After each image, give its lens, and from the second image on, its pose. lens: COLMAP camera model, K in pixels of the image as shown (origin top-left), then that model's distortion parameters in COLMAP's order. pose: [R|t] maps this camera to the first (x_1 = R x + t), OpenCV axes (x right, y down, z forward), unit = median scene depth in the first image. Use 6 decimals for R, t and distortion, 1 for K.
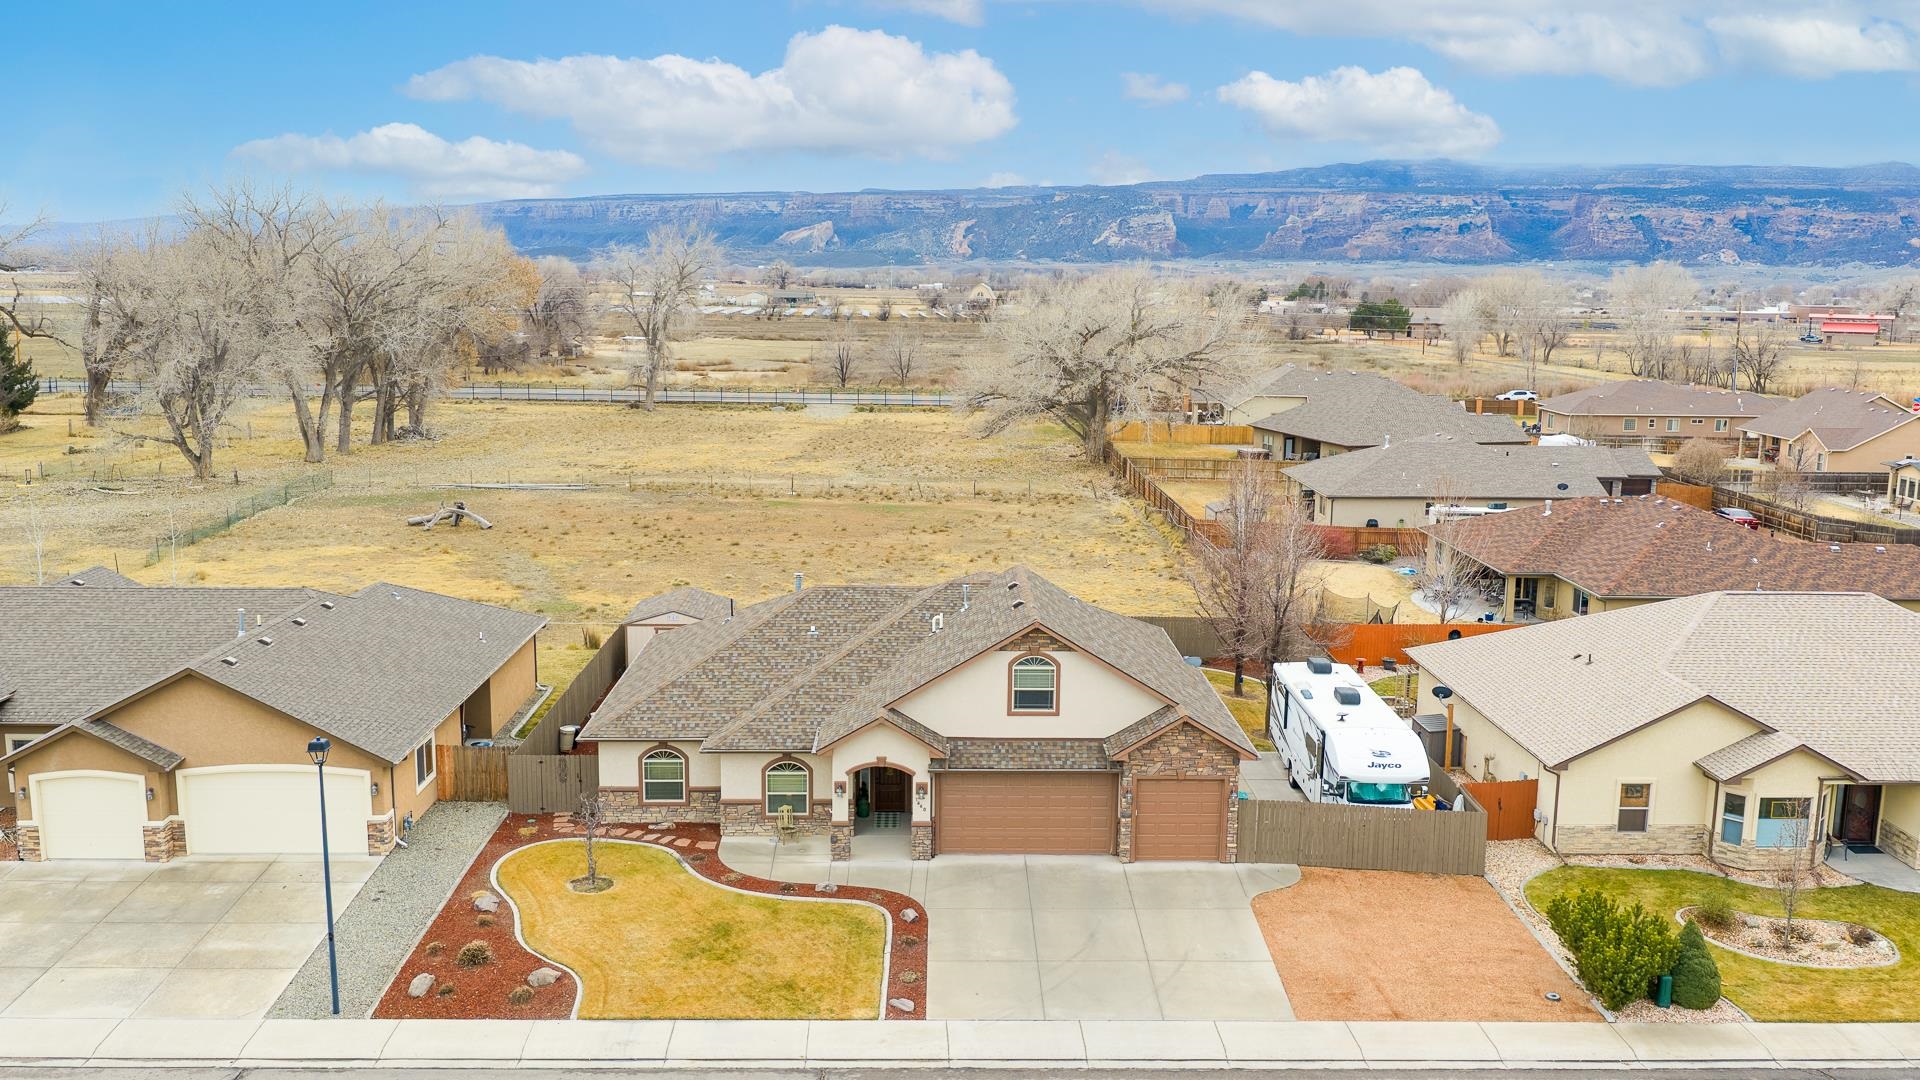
lens RADIAL K [[1585.2, 0, 964.3], [0, 1585.2, 534.1], [0, 0, 1]] dist [0.025072, -0.052050]
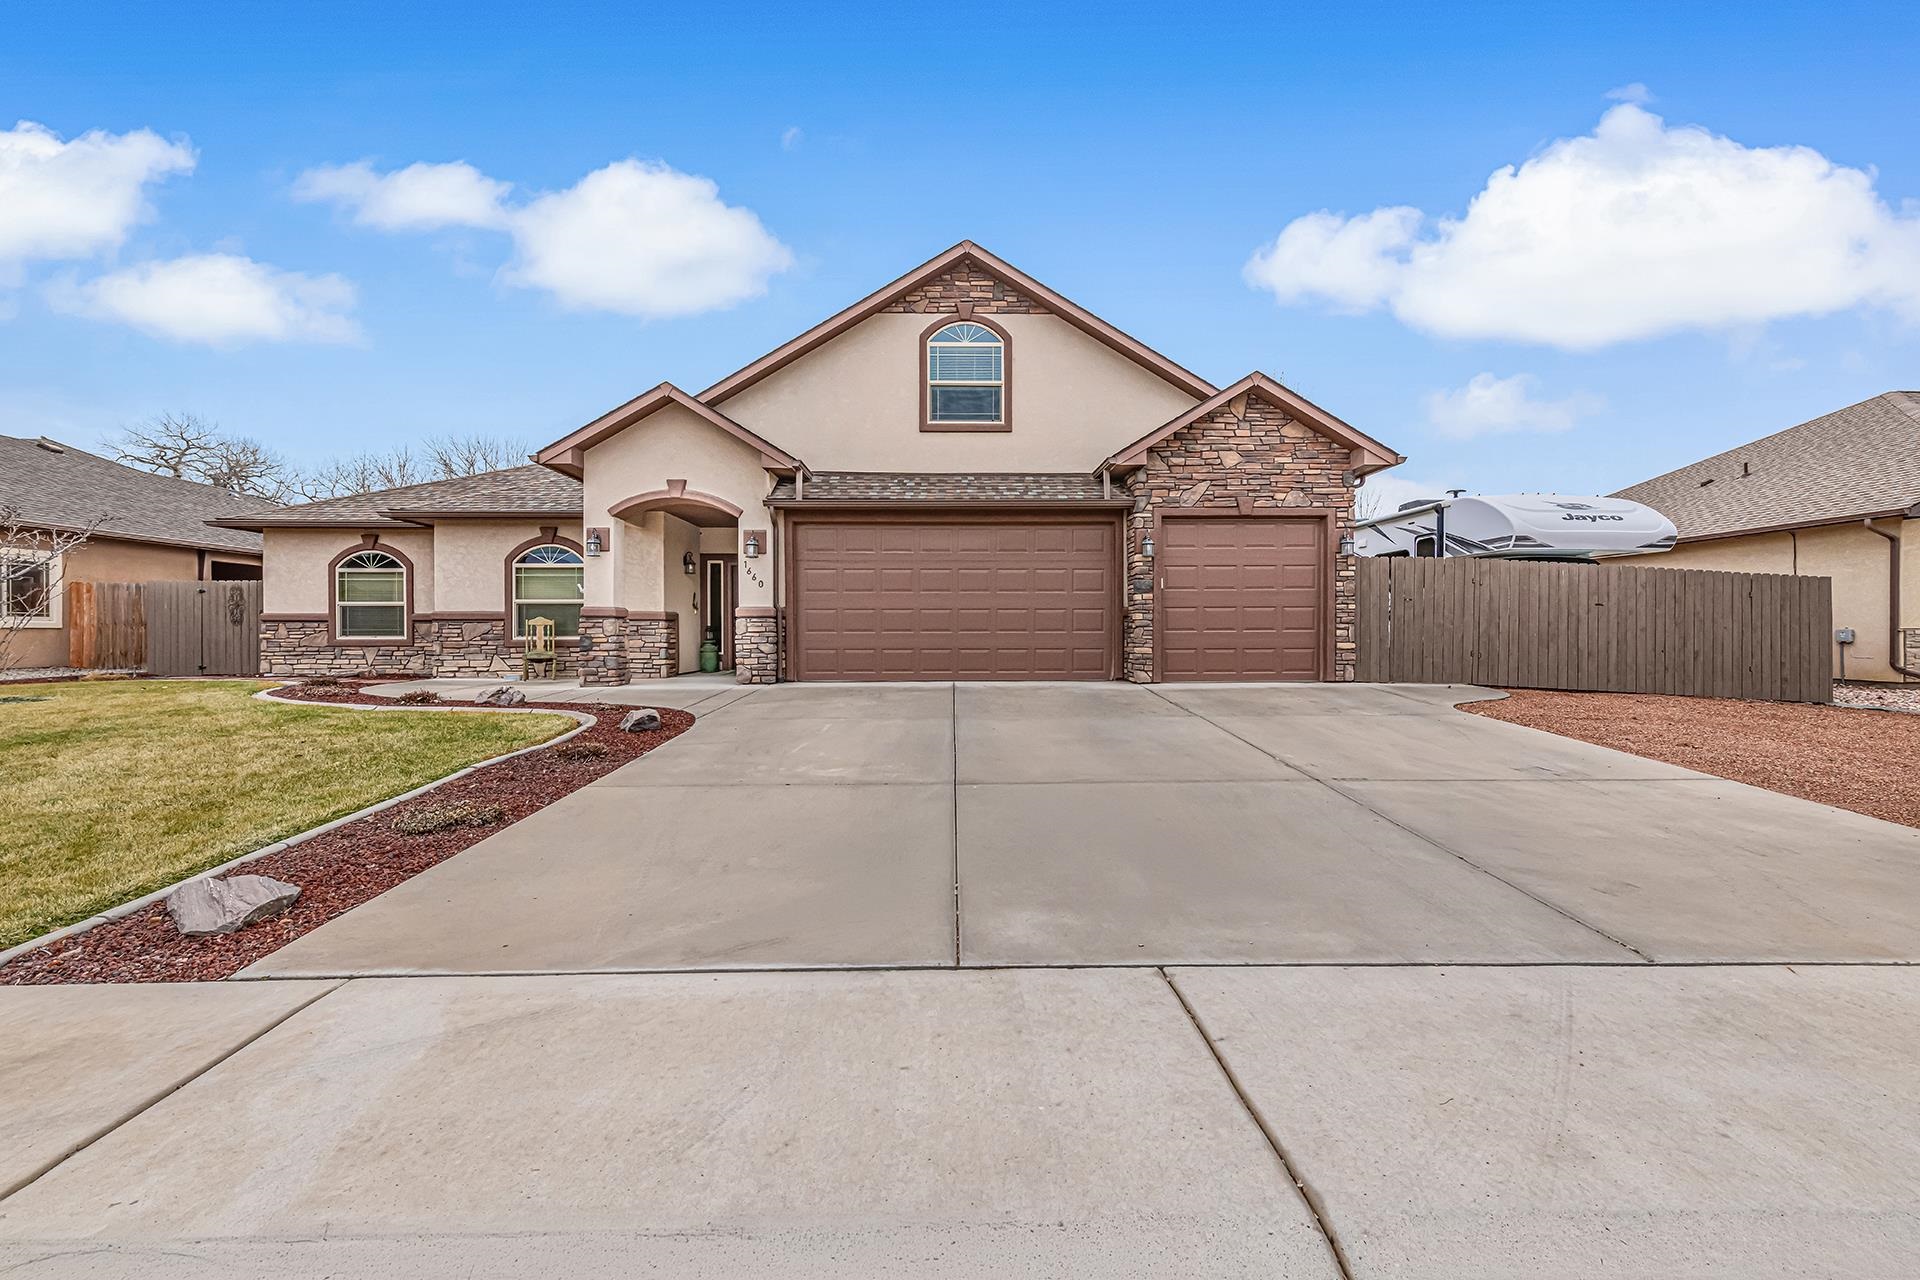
lens RADIAL K [[769.4, 0, 964.1], [0, 769.4, 636.1], [0, 0, 1]] dist [0.015986, -0.000715]
pose [[0.999894, -0.014532, -0.001325, 0.042455], [0.014119, 0.986395, -0.163785, 0.231885], [0.003687, 0.163749, 0.986495, 0.743937]]
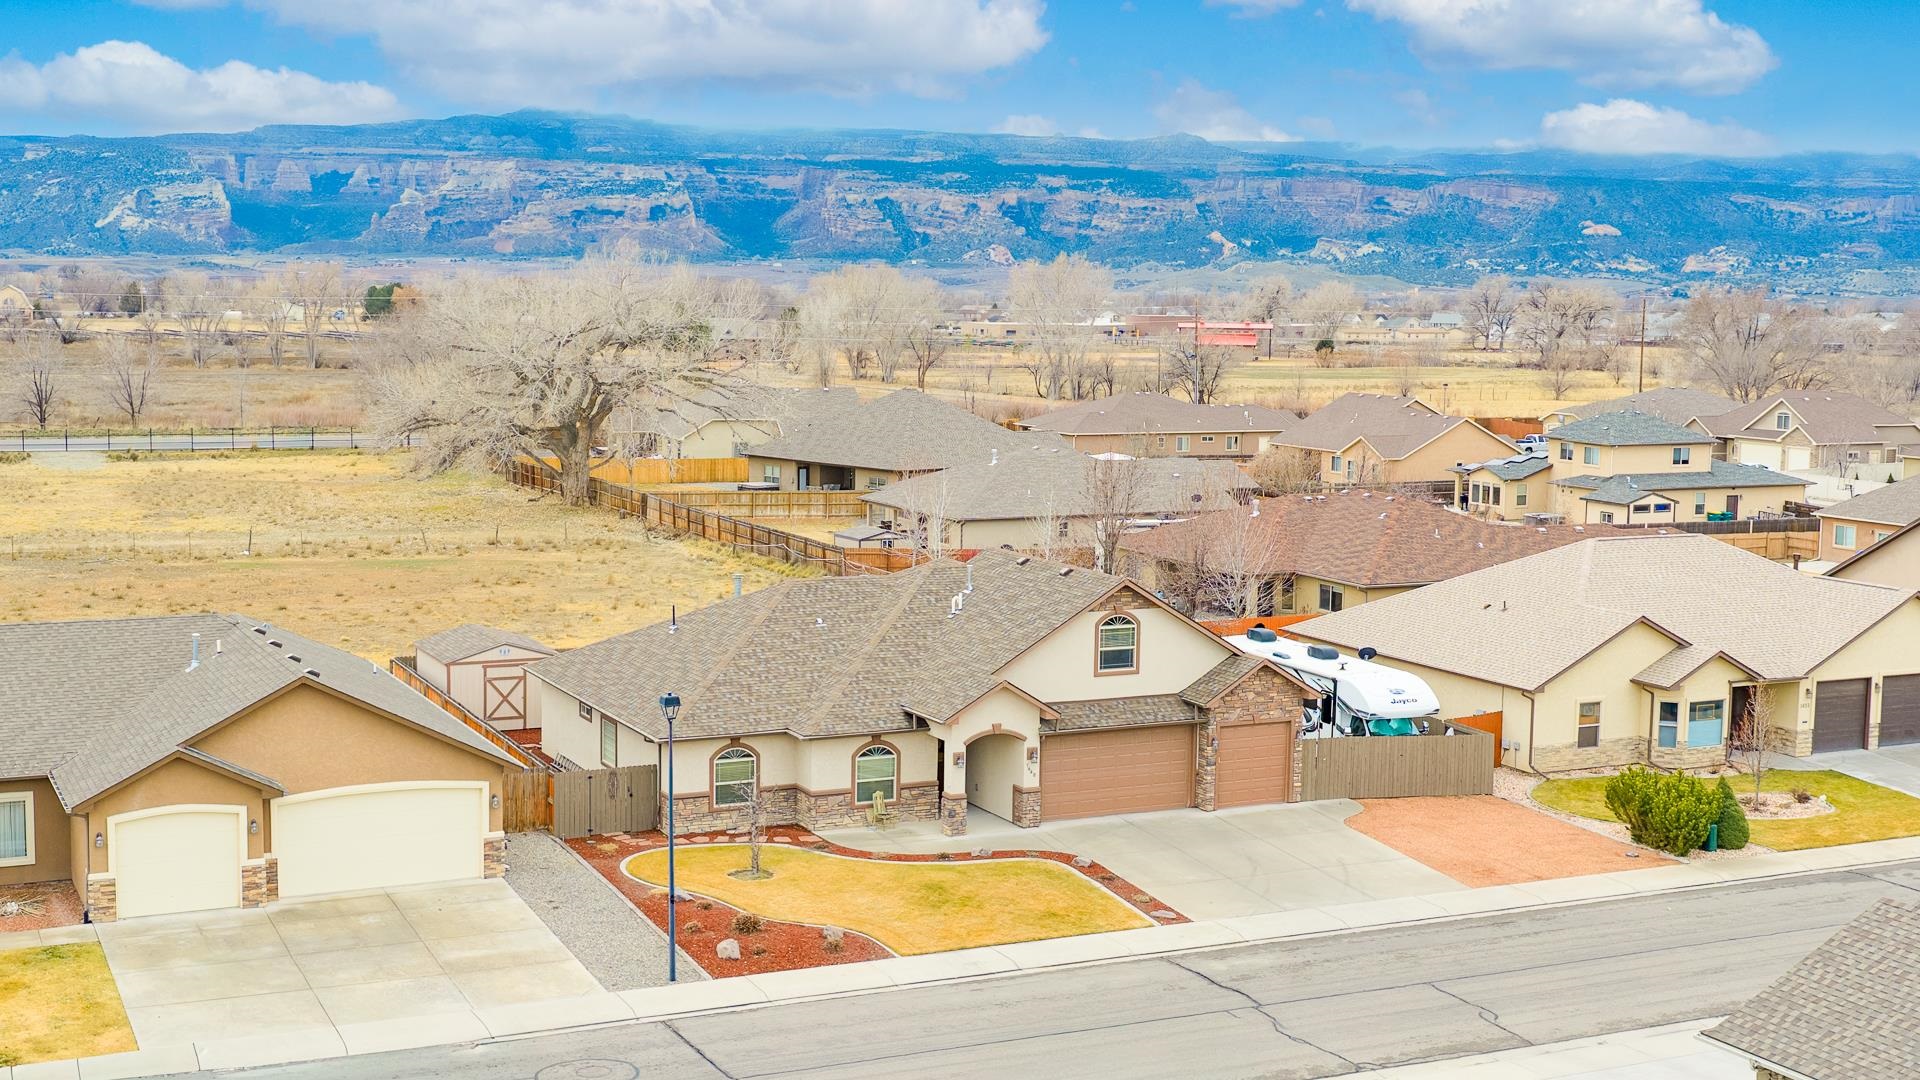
lens RADIAL K [[2370.9, 0, 967.0], [0, 2370.9, 553.0], [0, 0, 1]] dist [0.027680, 0.000000]
pose [[0.908223, -0.046967, 0.415843, -0.668677], [0.066182, 0.997297, -0.031906, 0.079095], [-0.413221, 0.056499, 0.908876, -0.336968]]
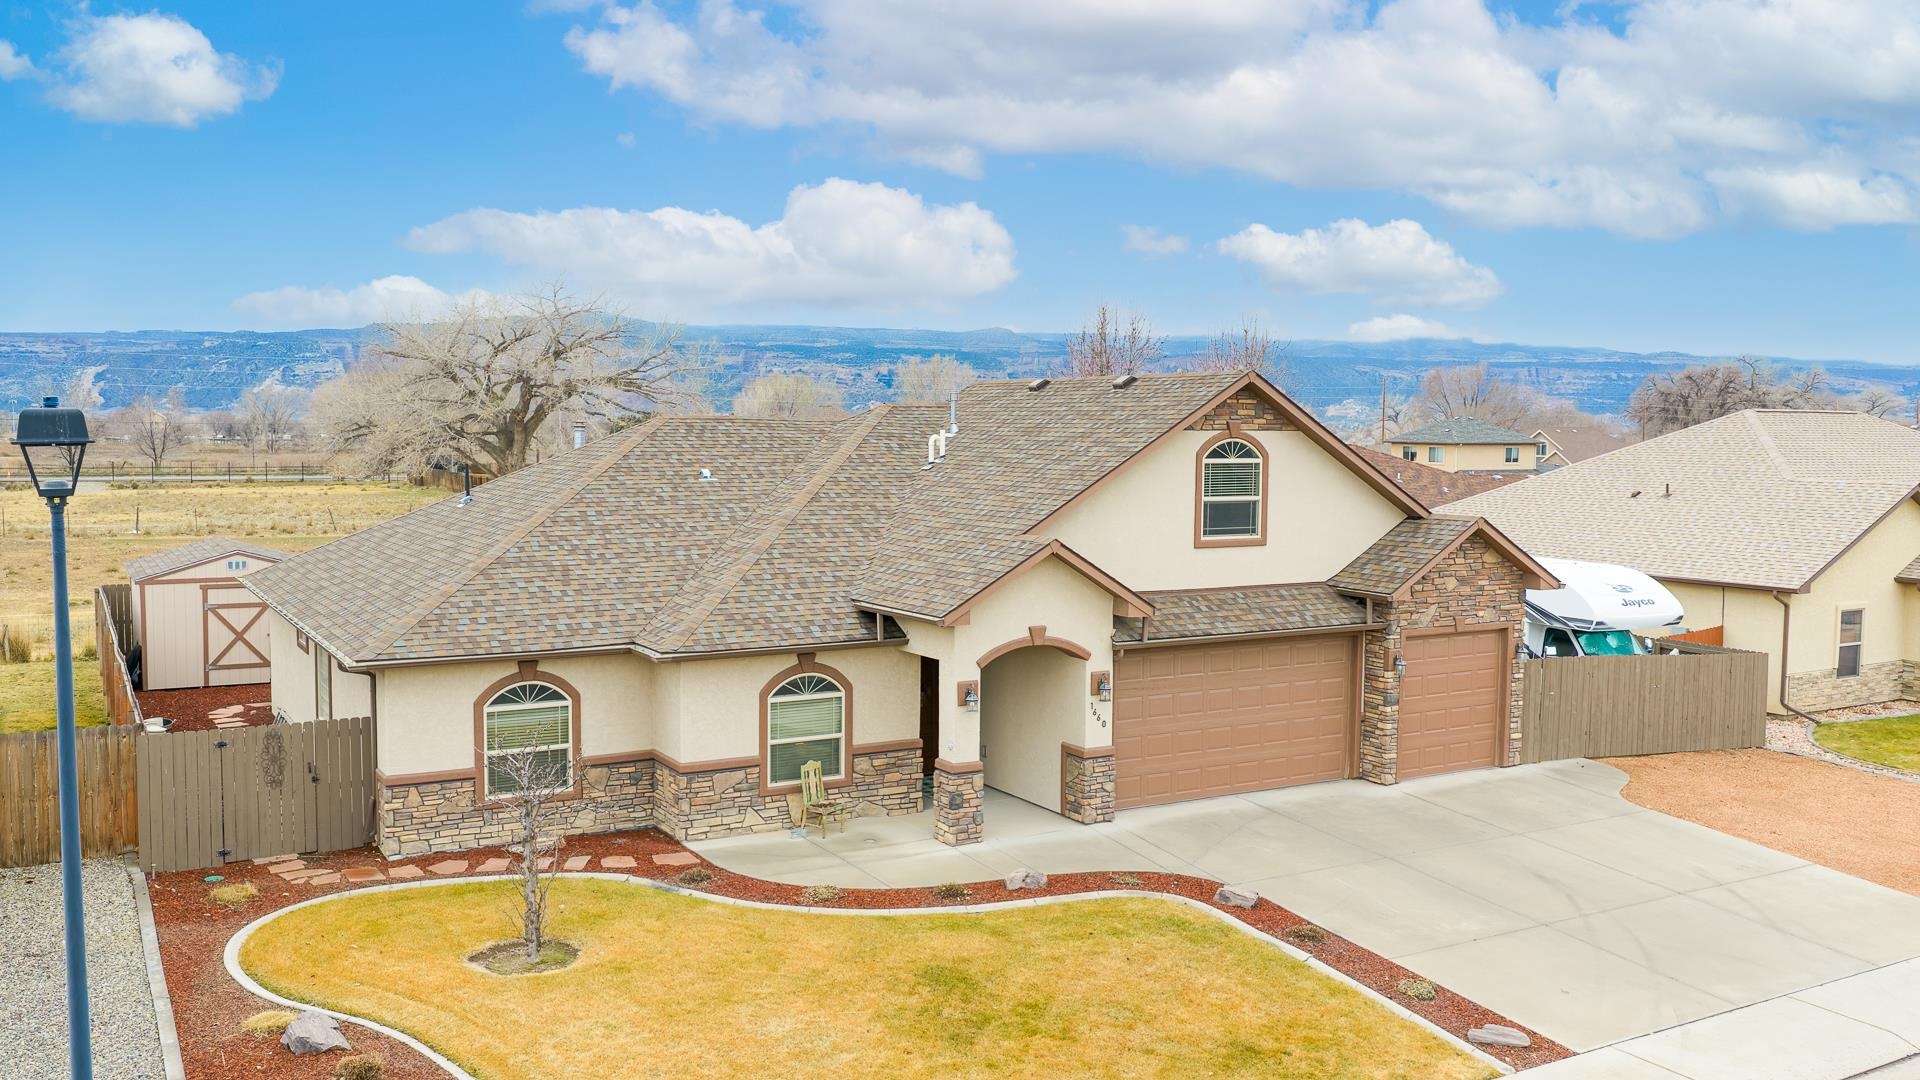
lens RADIAL K [[1585.2, 0, 966.6], [0, 1585.2, 539.5], [0, 0, 1]] dist [0.025072, -0.052050]
pose [[0.876482, -0.039606, 0.479803, -0.314997], [0.083158, 0.994085, -0.069851, 0.144395], [-0.474198, 0.101122, 0.874592, 0.546839]]
